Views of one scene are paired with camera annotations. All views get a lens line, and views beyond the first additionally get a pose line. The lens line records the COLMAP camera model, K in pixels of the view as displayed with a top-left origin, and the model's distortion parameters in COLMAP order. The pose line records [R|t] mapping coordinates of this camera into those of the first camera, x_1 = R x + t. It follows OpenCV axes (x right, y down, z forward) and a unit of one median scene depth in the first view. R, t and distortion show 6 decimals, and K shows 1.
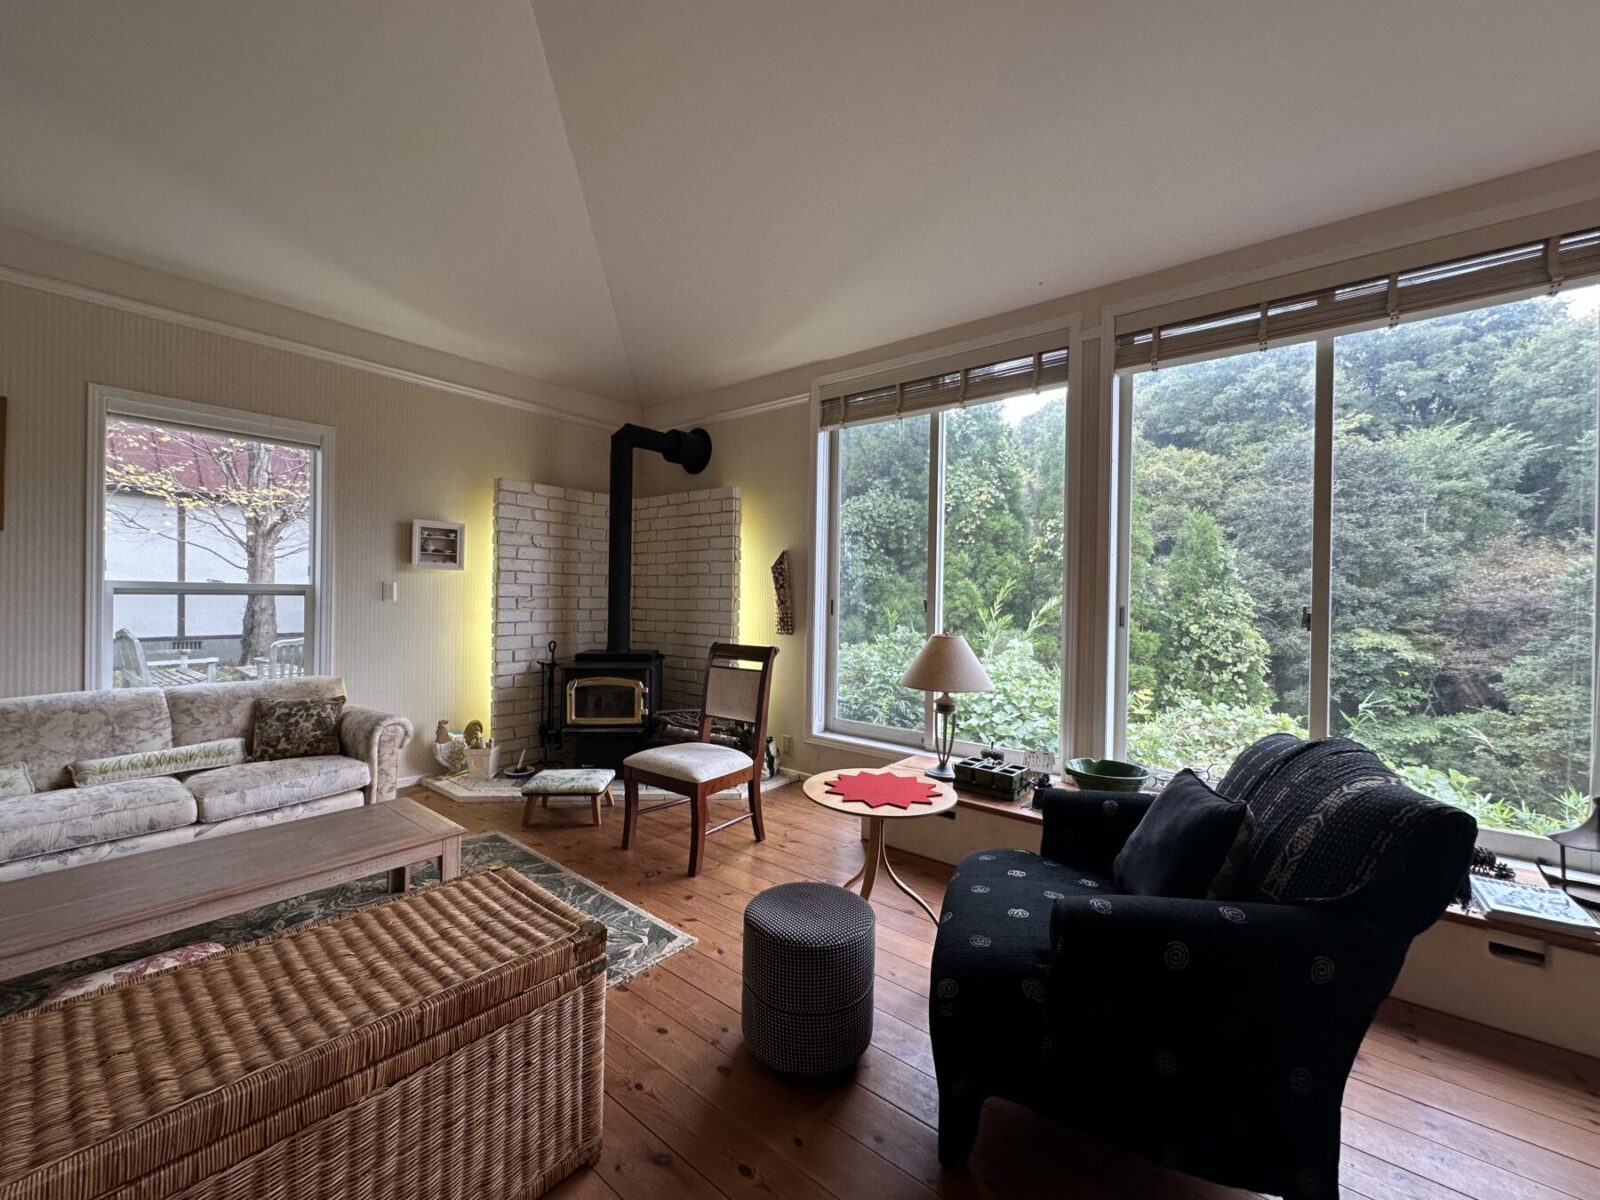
lens RADIAL K [[633.0, 0, 800.0], [0, 633.0, 600.0], [0, 0, 1]] dist [-0.004169, -0.000361]
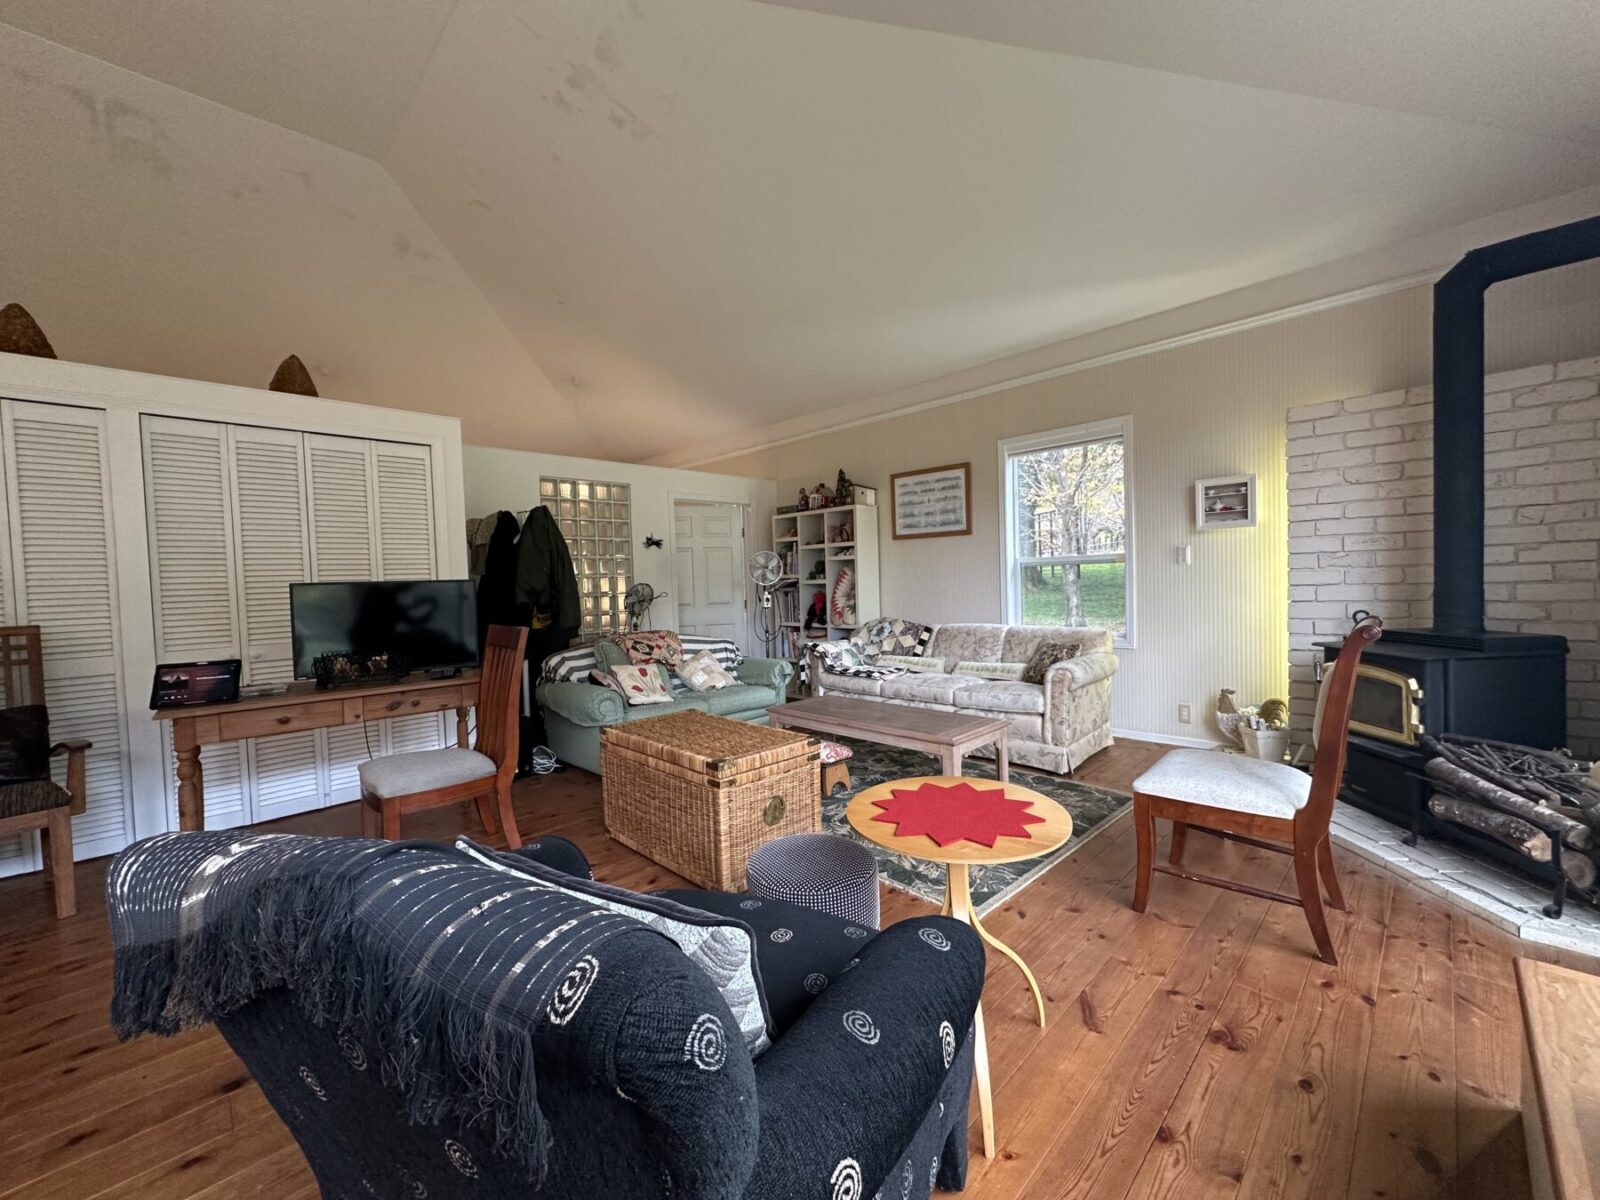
lens RADIAL K [[633.0, 0, 800.0], [0, 633.0, 600.0], [0, 0, 1]] dist [-0.004169, -0.000361]
pose [[-0.115557, 0.017744, -0.993142, 0.409859], [0.024543, 0.999586, 0.015004, 0.026483], [0.992998, -0.022641, -0.115945, 0.453704]]
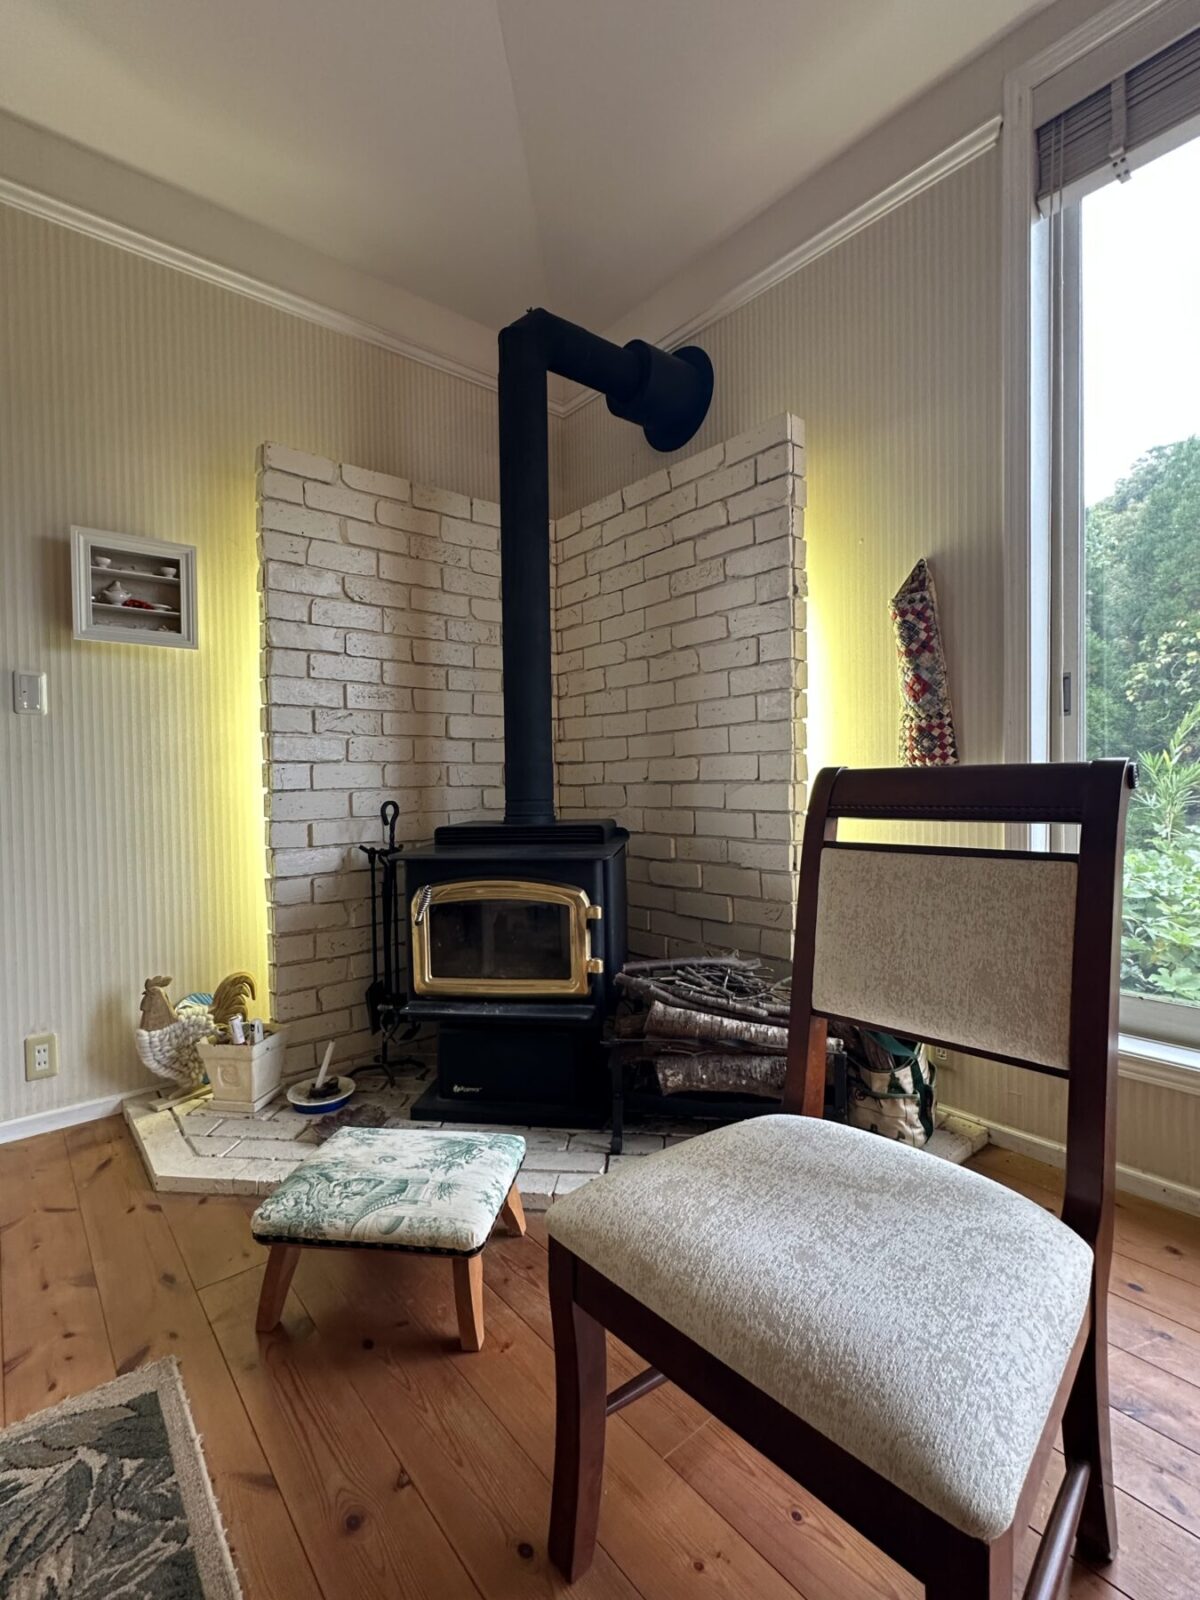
lens RADIAL K [[736.2, 0, 599.4], [0, 736.2, 795.1], [0, 0, 1]] dist [0.000410, -0.000062]
pose [[0.979980, -0.027248, -0.197224, -0.140043], [0.030040, 0.999486, 0.011178, 0.059911], [0.196818, -0.016878, 0.980295, 0.517543]]
